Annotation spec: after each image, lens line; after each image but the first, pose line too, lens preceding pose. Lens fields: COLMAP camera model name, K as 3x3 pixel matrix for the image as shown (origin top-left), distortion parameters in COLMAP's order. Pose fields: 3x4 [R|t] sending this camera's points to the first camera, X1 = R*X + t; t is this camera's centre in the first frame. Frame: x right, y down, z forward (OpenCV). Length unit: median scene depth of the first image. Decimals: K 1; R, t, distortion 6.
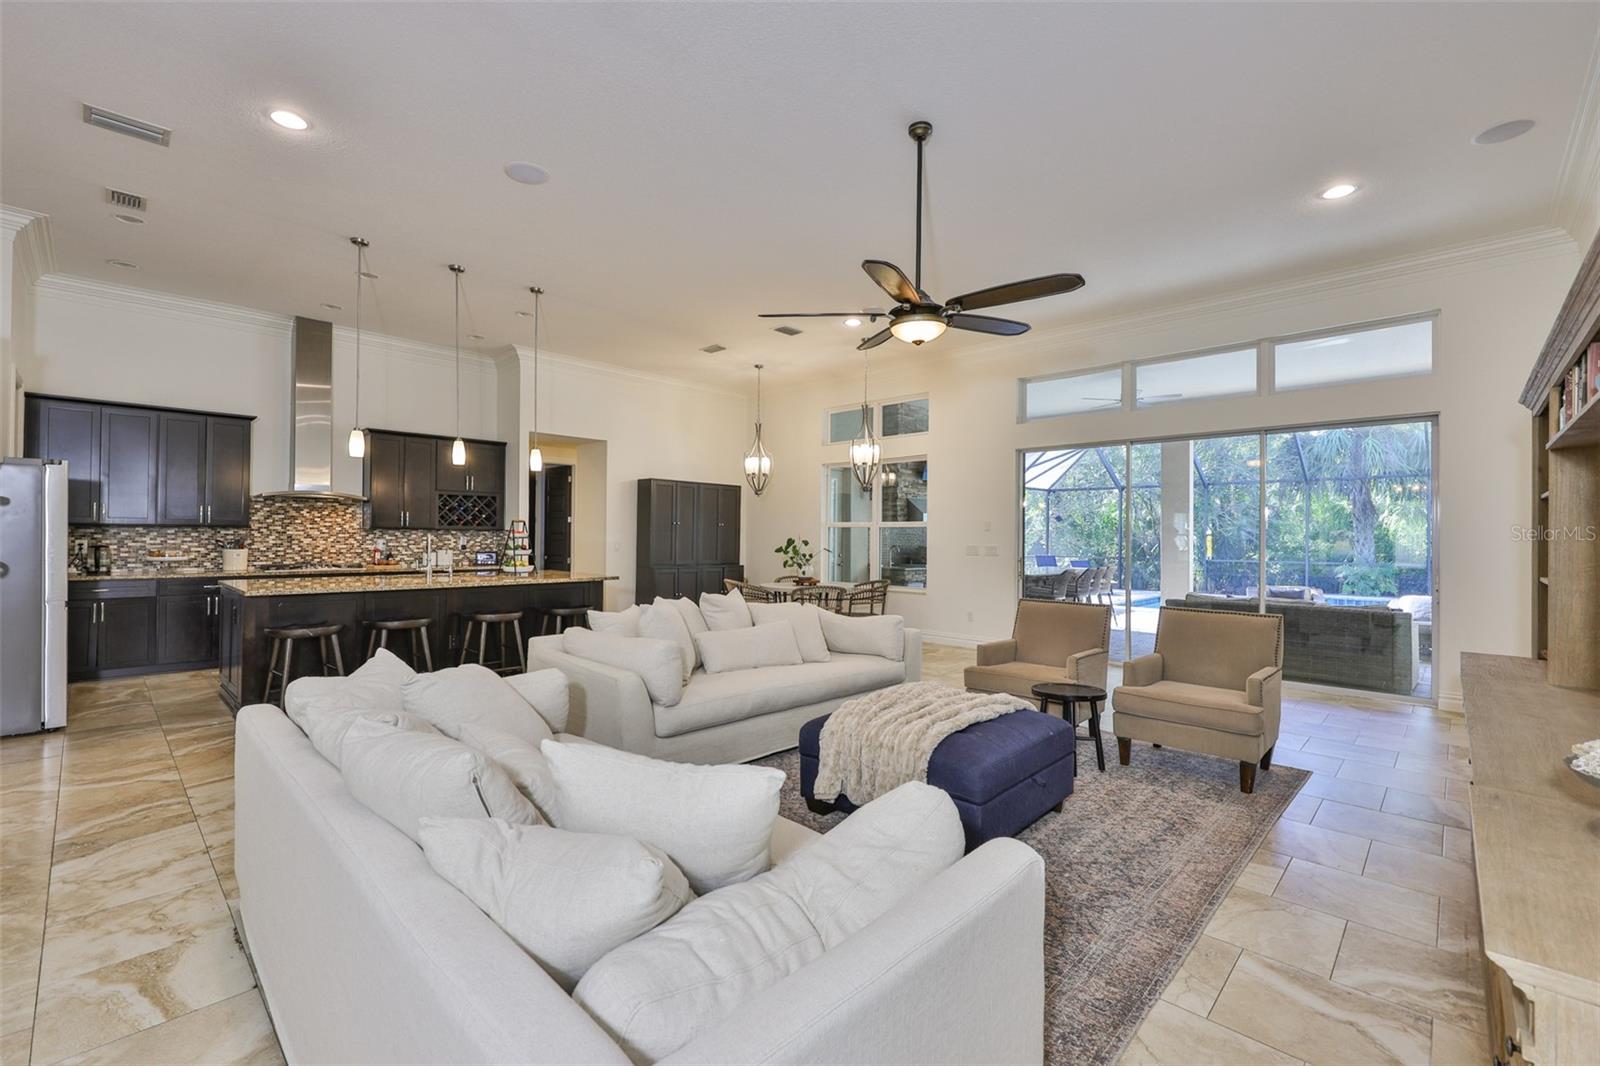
lens RADIAL K [[687.9, 0, 798.8], [0, 687.9, 530.6], [0, 0, 1]] dist [-0.000769, -0.000597]
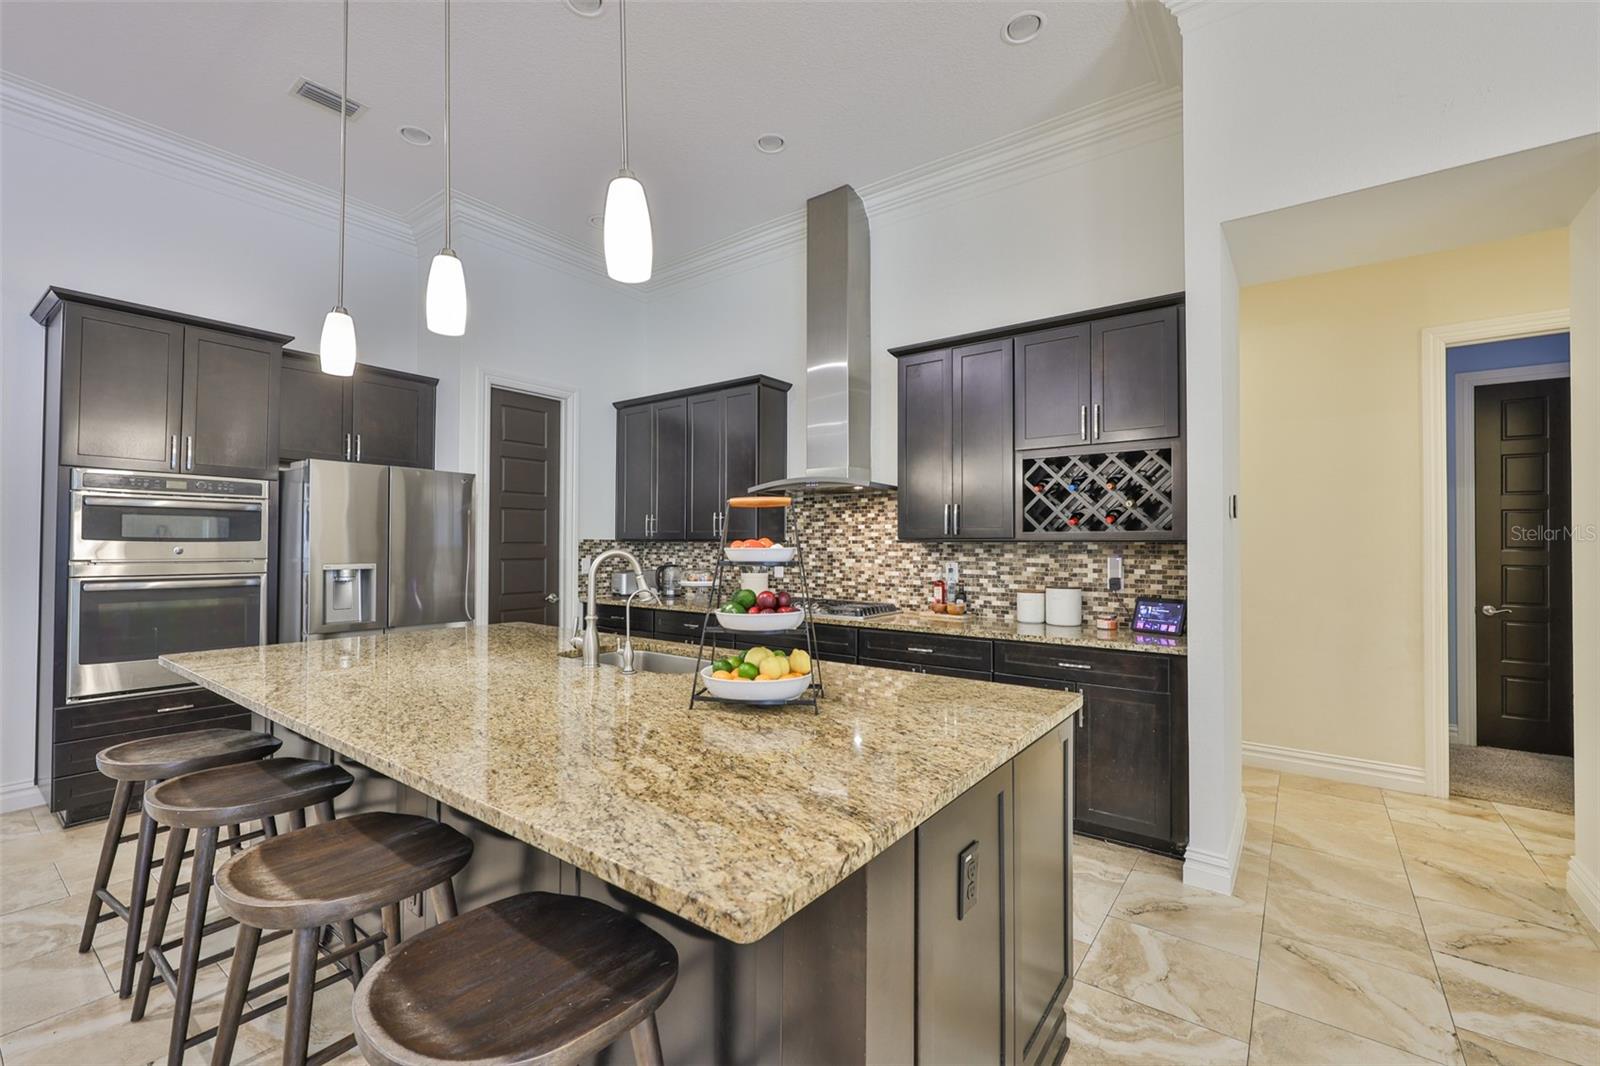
lens RADIAL K [[674.1, 0, 795.4], [0, 674.1, 539.7], [0, 0, 1]] dist [-0.002423, 0.000073]
pose [[0.123415, -0.019373, -0.992166, -0.129372], [0.004035, 0.999811, -0.019020, 0.005729], [0.992347, -0.001656, 0.123470, 0.871988]]
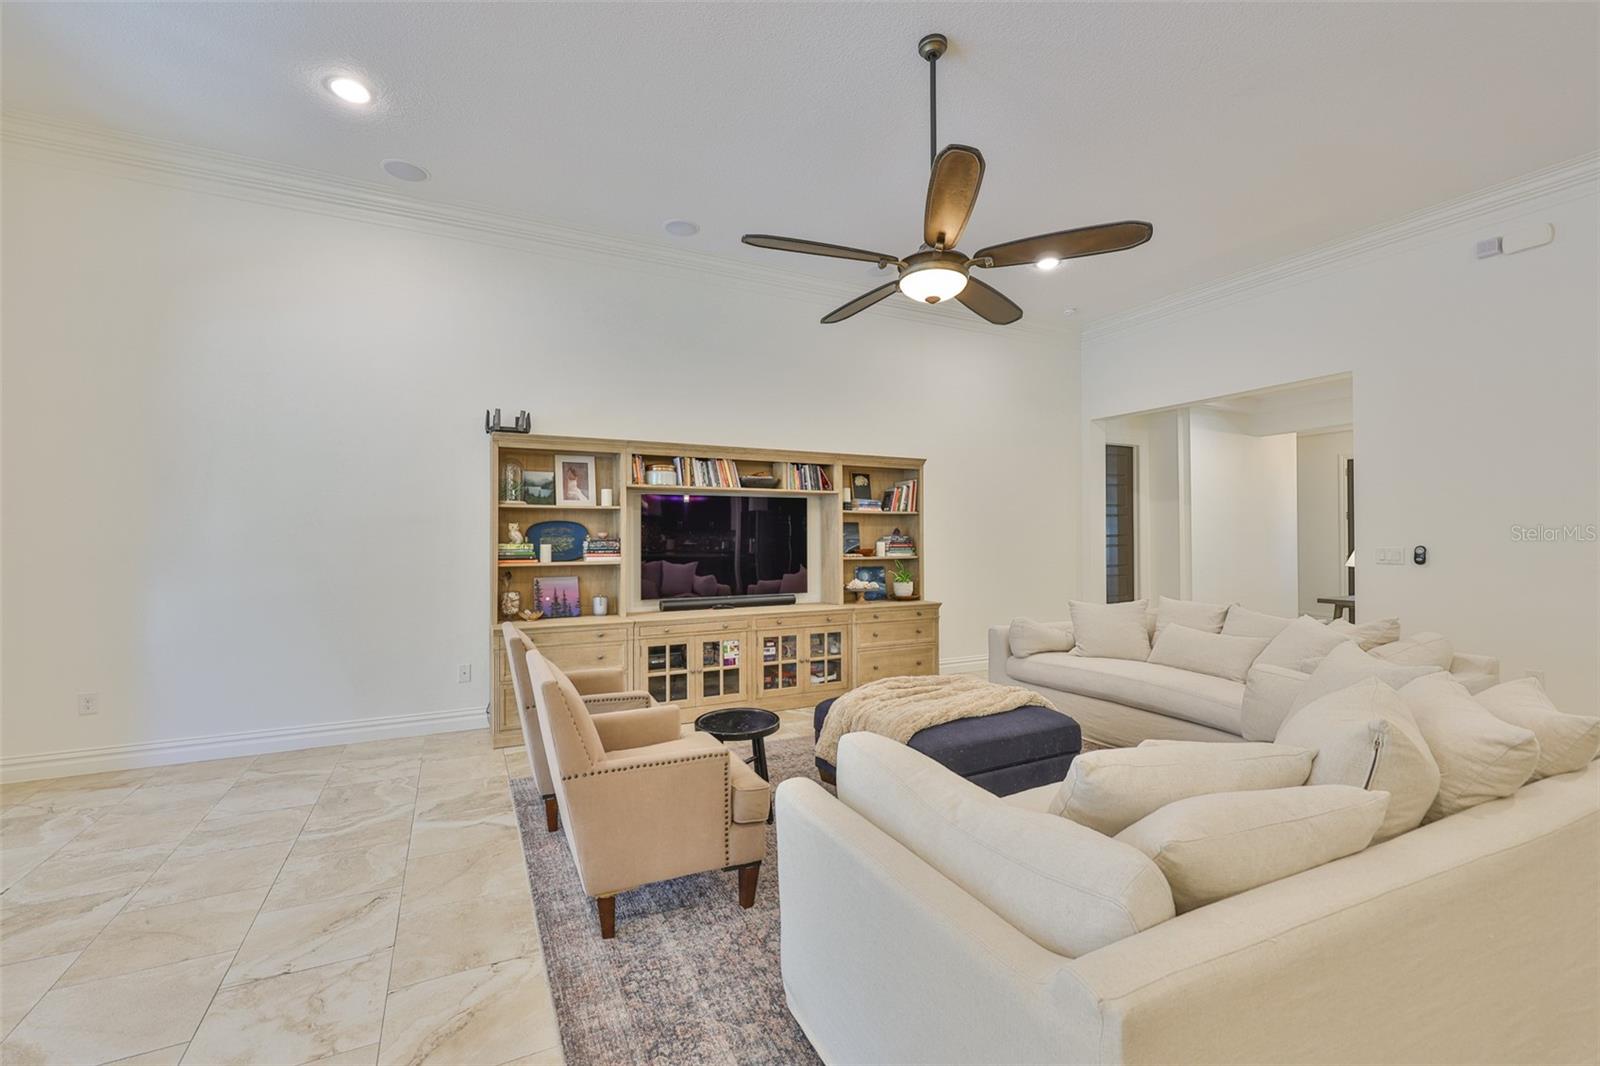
lens RADIAL K [[687.9, 0, 793.8], [0, 687.9, 539.7], [0, 0, 1]] dist [-0.000769, -0.000597]
pose [[-0.945174, -0.005054, 0.326527, 0.029902], [-0.006736, 0.999969, -0.004022, 0.009157], [-0.326497, -0.006001, -0.945179, 0.923414]]
